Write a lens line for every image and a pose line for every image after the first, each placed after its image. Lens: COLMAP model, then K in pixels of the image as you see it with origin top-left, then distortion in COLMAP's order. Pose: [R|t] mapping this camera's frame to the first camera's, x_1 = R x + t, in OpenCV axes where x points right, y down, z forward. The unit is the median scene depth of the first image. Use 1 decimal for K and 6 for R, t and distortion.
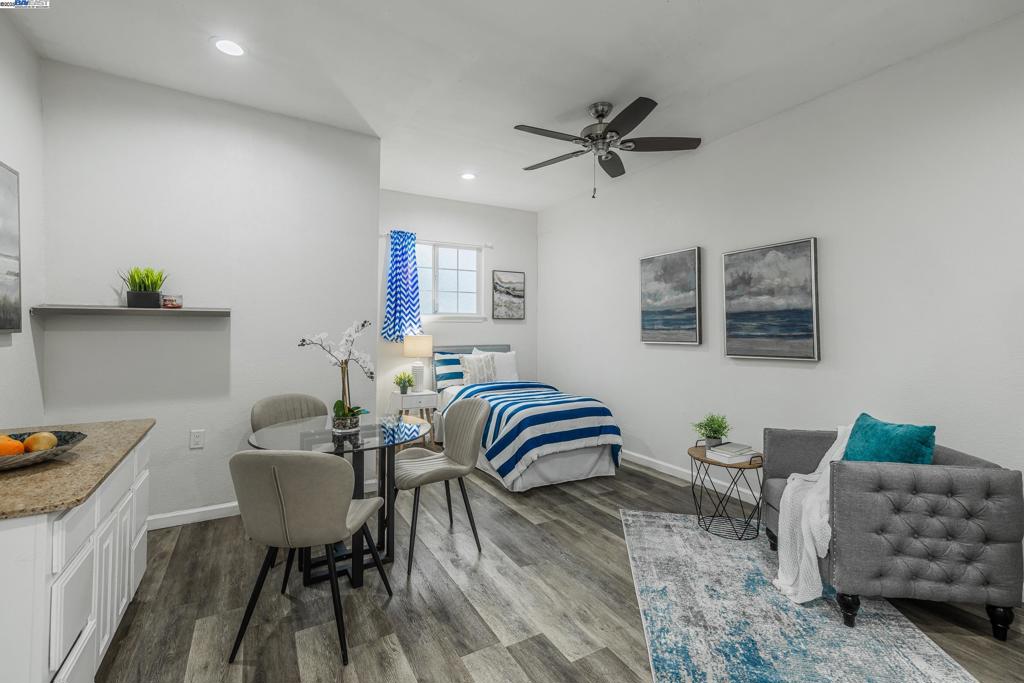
lens RADIAL K [[435.3, 0, 517.4], [0, 435.3, 335.3], [0, 0, 1]] dist [0.002904, 0.000237]
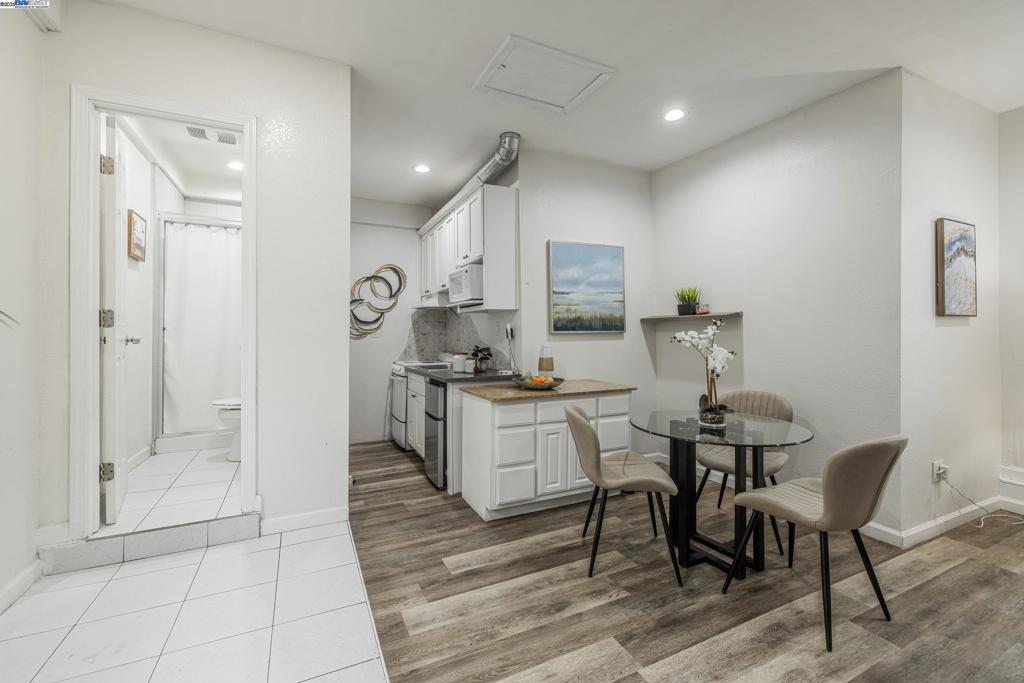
lens RADIAL K [[435.3, 0, 513.1], [0, 435.3, 335.4], [0, 0, 1]] dist [0.002904, 0.000237]
pose [[-0.074340, -0.007308, -0.997206, 0.689292], [-0.012377, 0.999903, -0.006405, 0.022285], [0.997156, 0.011867, -0.074423, 0.618324]]
